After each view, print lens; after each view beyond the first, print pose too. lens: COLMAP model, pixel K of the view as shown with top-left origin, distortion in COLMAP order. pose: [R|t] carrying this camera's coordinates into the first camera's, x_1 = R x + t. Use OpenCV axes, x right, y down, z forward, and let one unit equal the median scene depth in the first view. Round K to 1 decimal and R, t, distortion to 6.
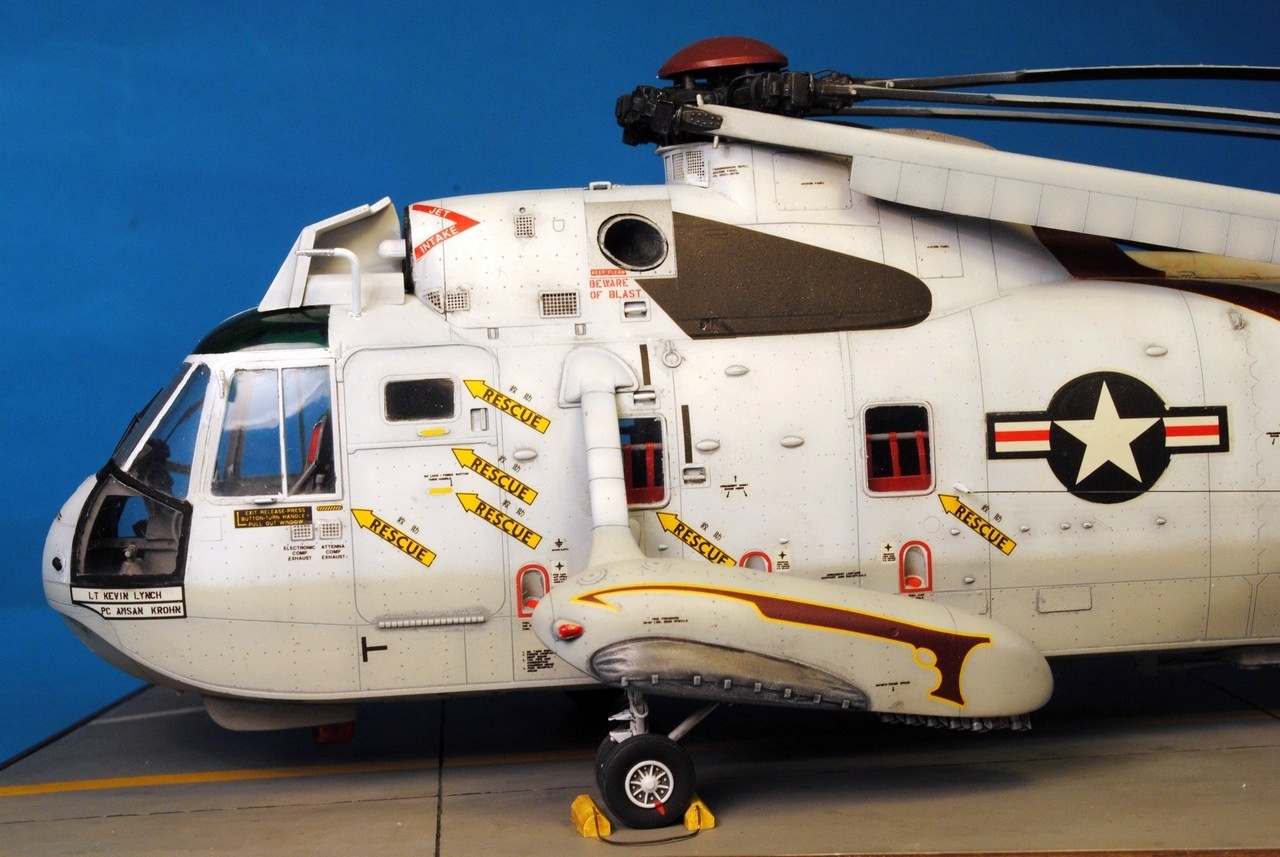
lens RADIAL K [[2241.5, 0, 640.0], [0, 2241.5, 428.5], [0, 0, 1]] dist [-0.003437, -0.008162]
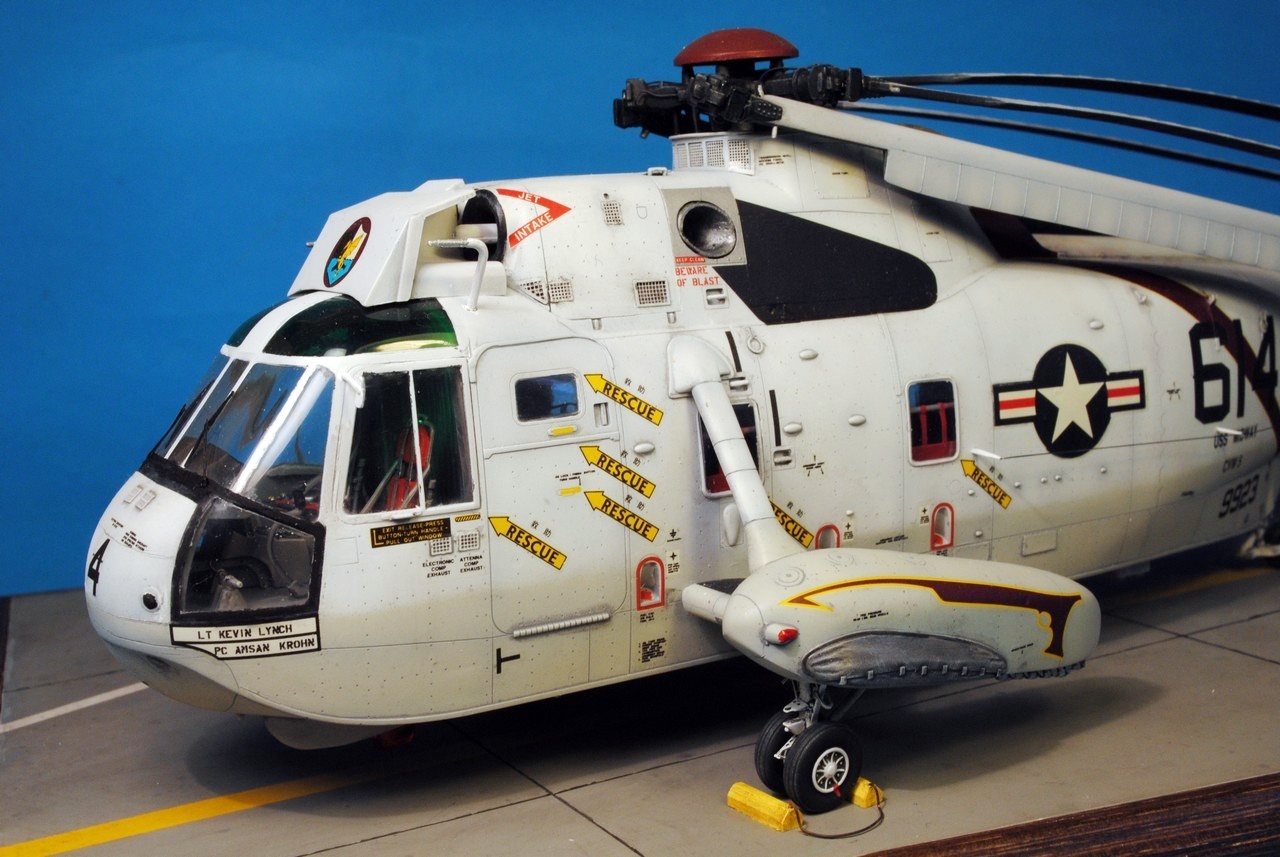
lens RADIAL K [[1595.1, 0, 640.0], [0, 1595.1, 428.5], [0, 0, 1]] dist [-0.041724, -0.031861]
pose [[0.896869, -0.052035, 0.439225, -0.357474], [0.017360, 0.996432, 0.082600, -0.054408], [-0.441956, -0.066456, 0.894572, 0.368442]]
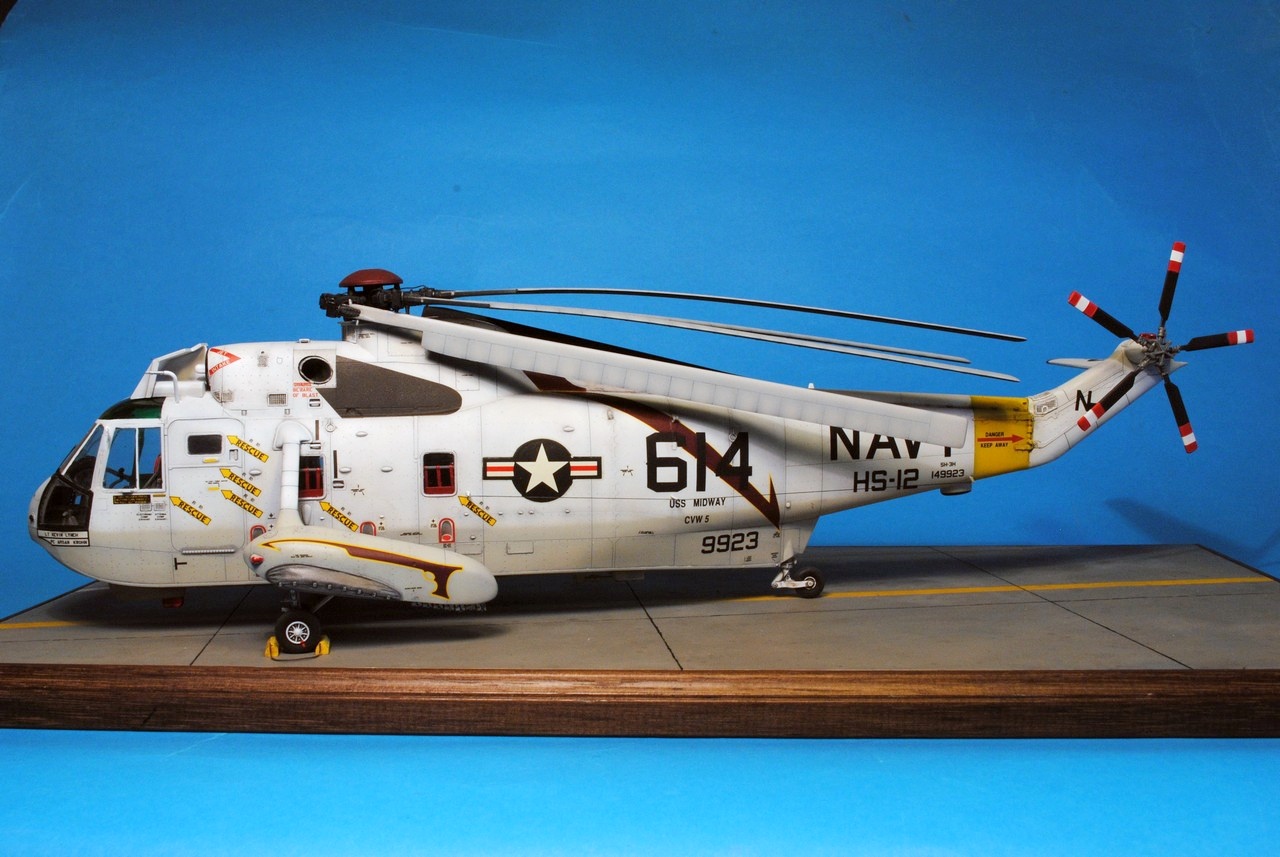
lens RADIAL K [[1314.6, 0, 640.0], [0, 1314.6, 428.5], [0, 0, 1]] dist [-0.073314, 0.014426]
pose [[0.998278, 0.027530, 0.051790, 0.238301], [-0.028308, 0.999496, 0.014356, -0.055839], [-0.051369, -0.015798, 0.998555, -0.224146]]
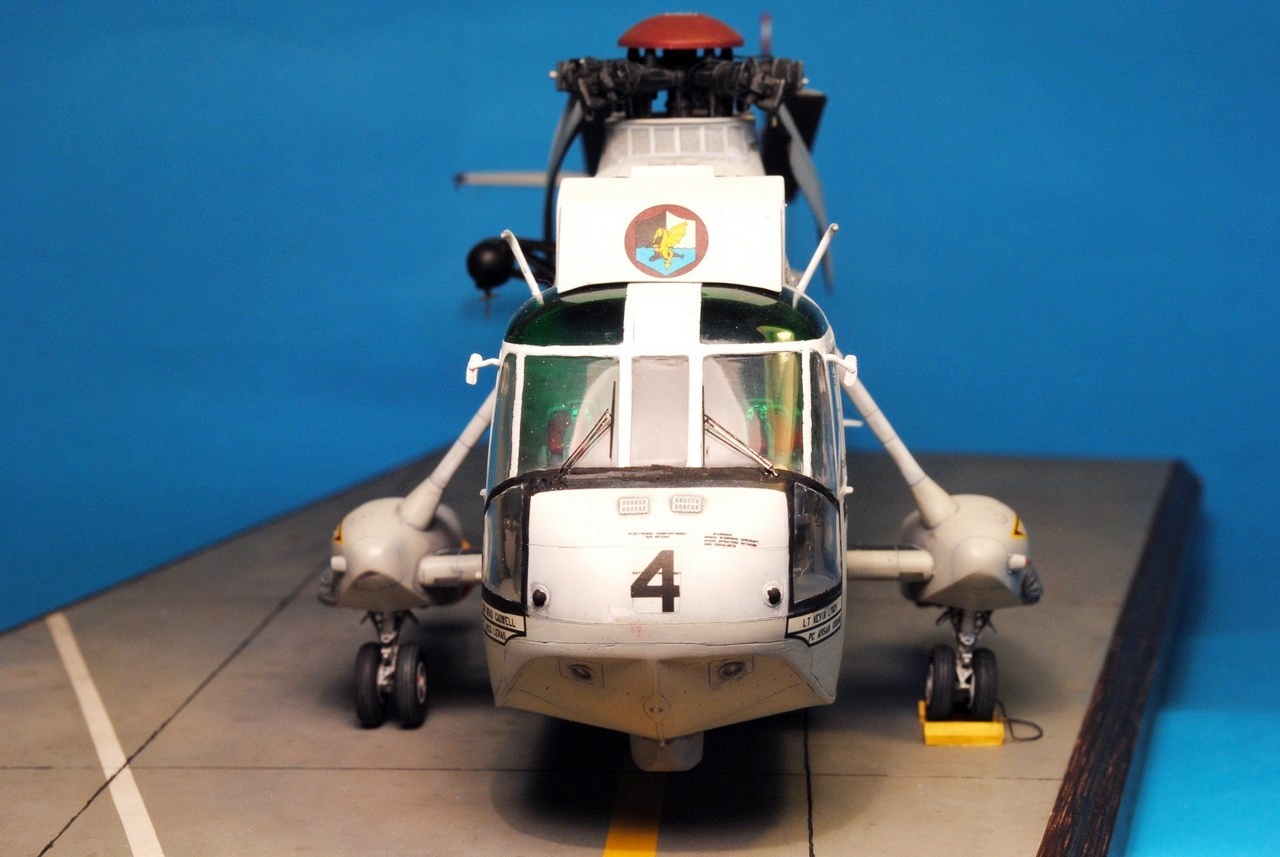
lens RADIAL K [[2649.8, 0, 640.0], [0, 2649.8, 428.5], [0, 0, 1]] dist [0.015499, 0.052680]
pose [[0.153237, -0.084142, 0.984601, -1.258523], [0.058639, 0.995387, 0.075938, -0.082808], [-0.986448, 0.046100, 0.157464, 0.890115]]
